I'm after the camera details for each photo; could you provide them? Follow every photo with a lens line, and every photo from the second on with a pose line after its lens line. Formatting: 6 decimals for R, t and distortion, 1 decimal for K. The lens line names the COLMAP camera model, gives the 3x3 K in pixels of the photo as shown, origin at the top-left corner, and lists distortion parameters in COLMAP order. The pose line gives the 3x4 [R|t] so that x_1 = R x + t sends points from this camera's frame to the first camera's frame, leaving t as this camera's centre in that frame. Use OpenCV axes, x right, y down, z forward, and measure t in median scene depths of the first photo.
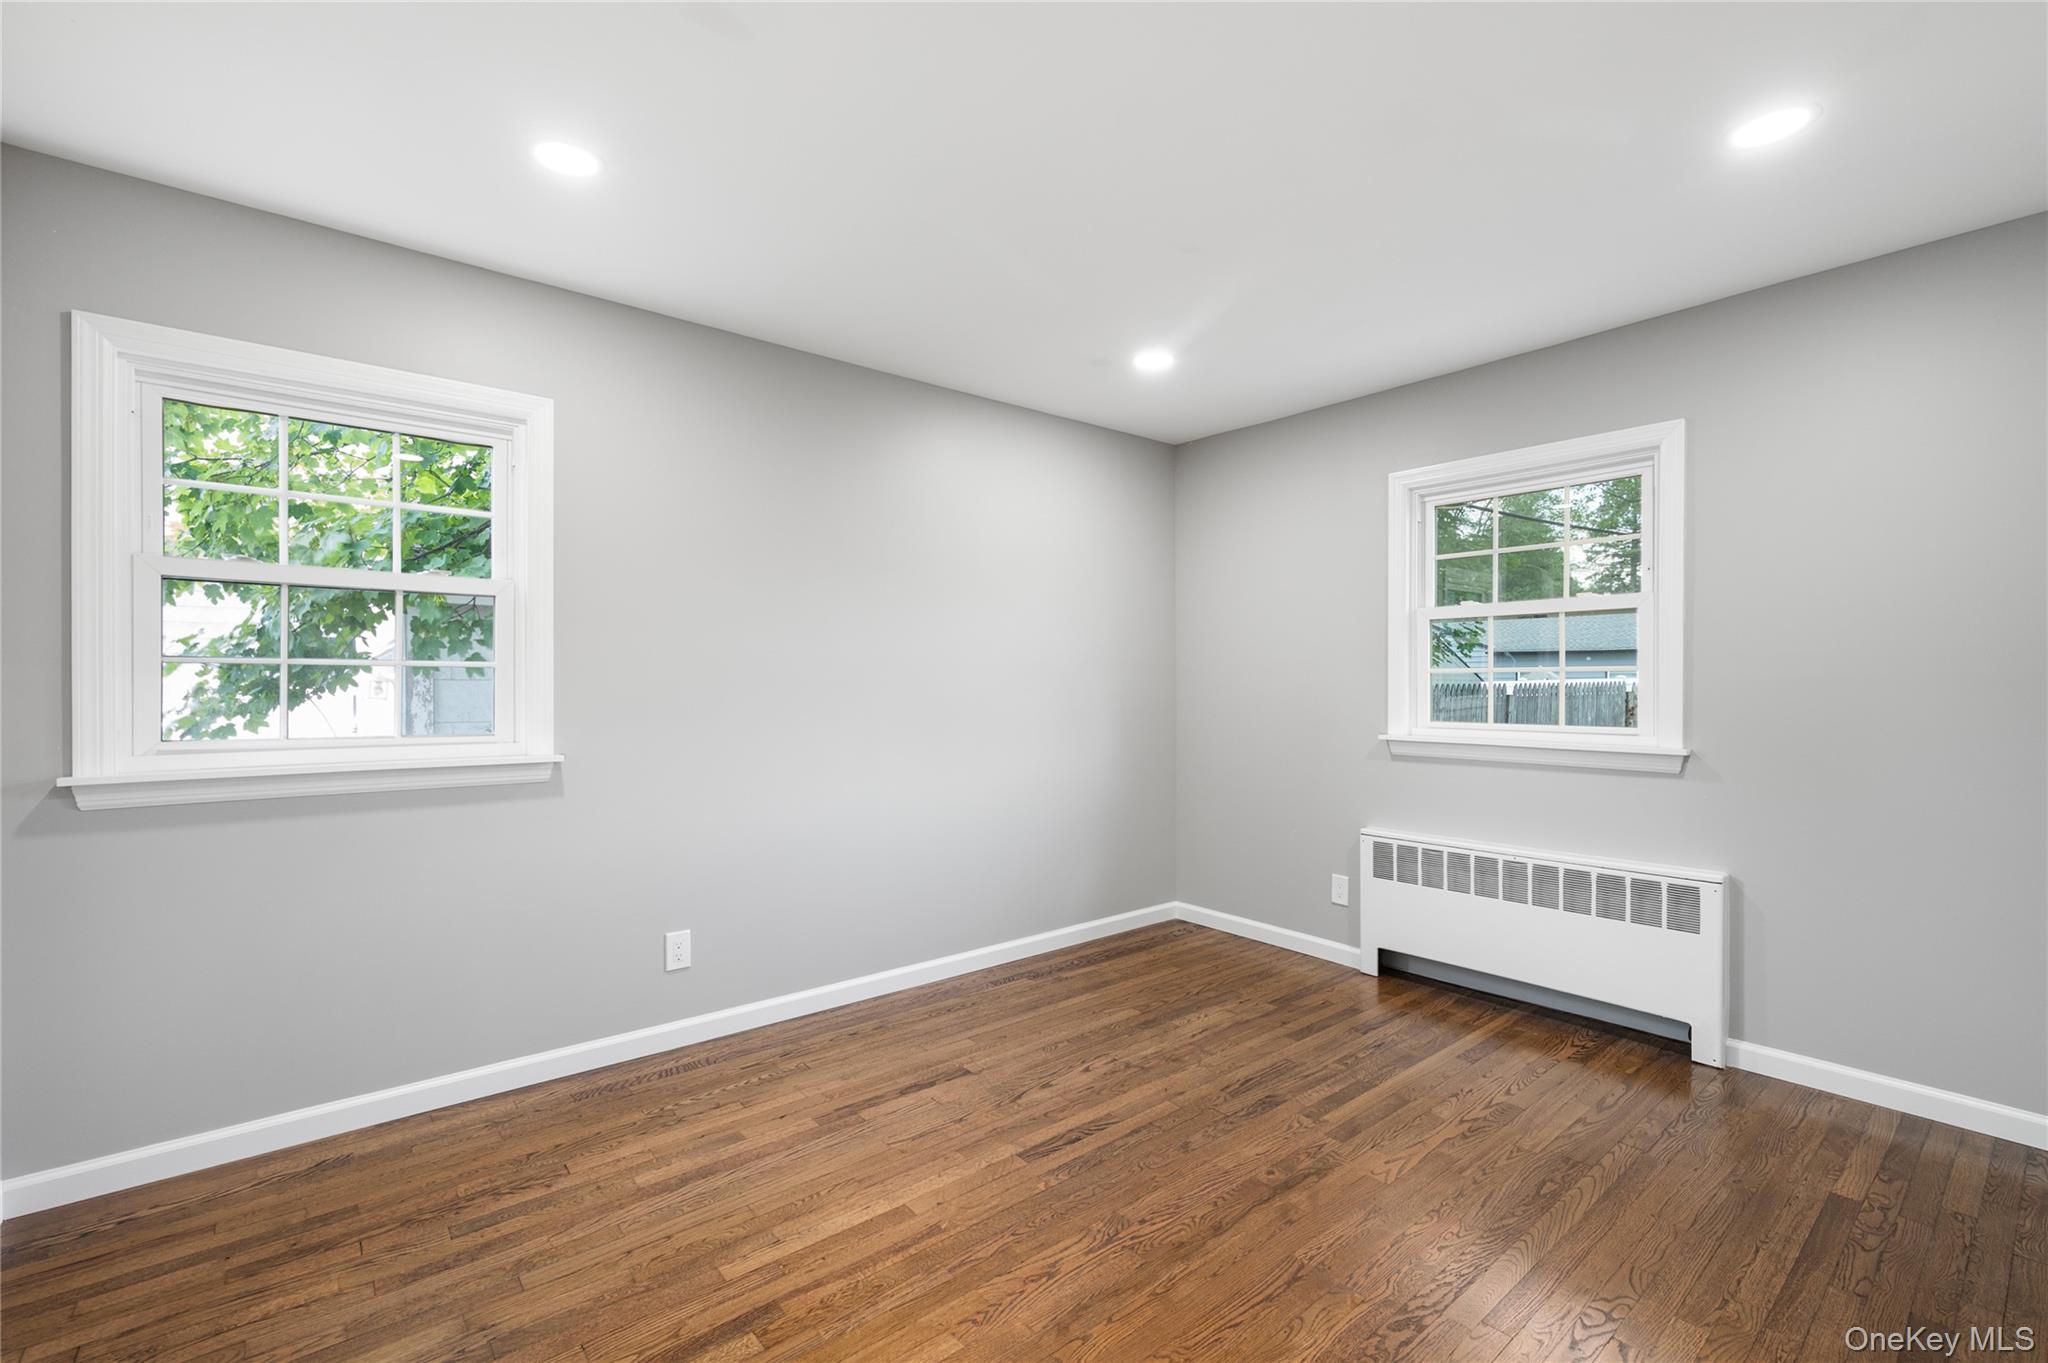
lens RADIAL K [[878.2, 0, 1024.0], [0, 878.2, 681.5], [0, 0, 1]] dist [-0.001064, -0.000136]
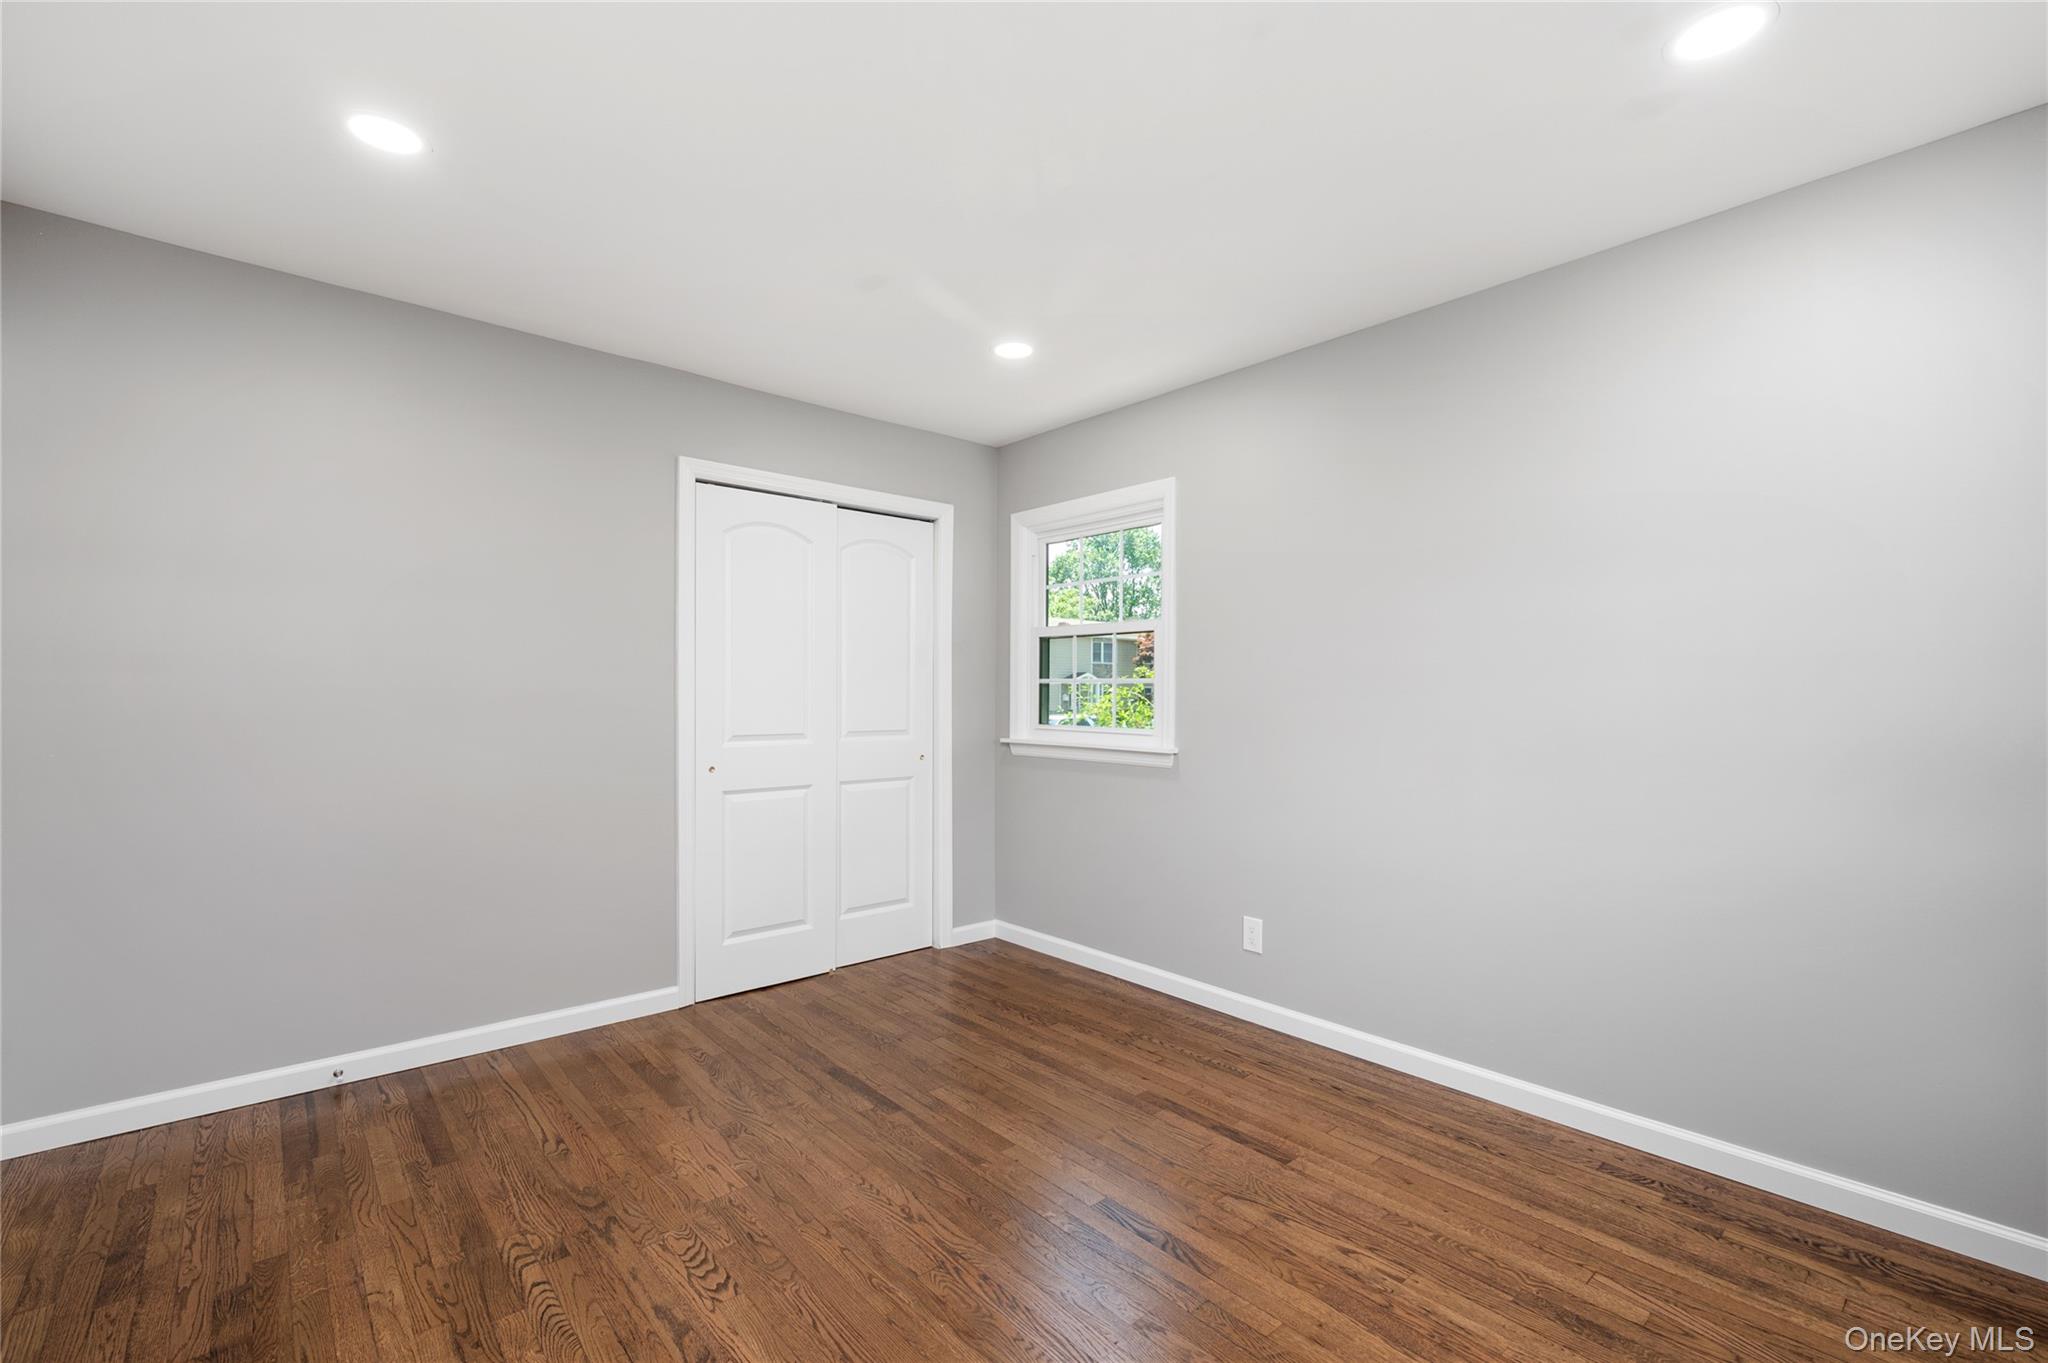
lens RADIAL K [[888.2, 0, 1037.1], [0, 888.2, 691.4], [0, 0, 1]] dist [-0.001041, 0.000432]
pose [[0.035116, -0.004198, -0.999374, 0.790312], [-0.000736, 0.999991, -0.004226, 0.004884], [0.999383, 0.000884, 0.035113, 0.756966]]
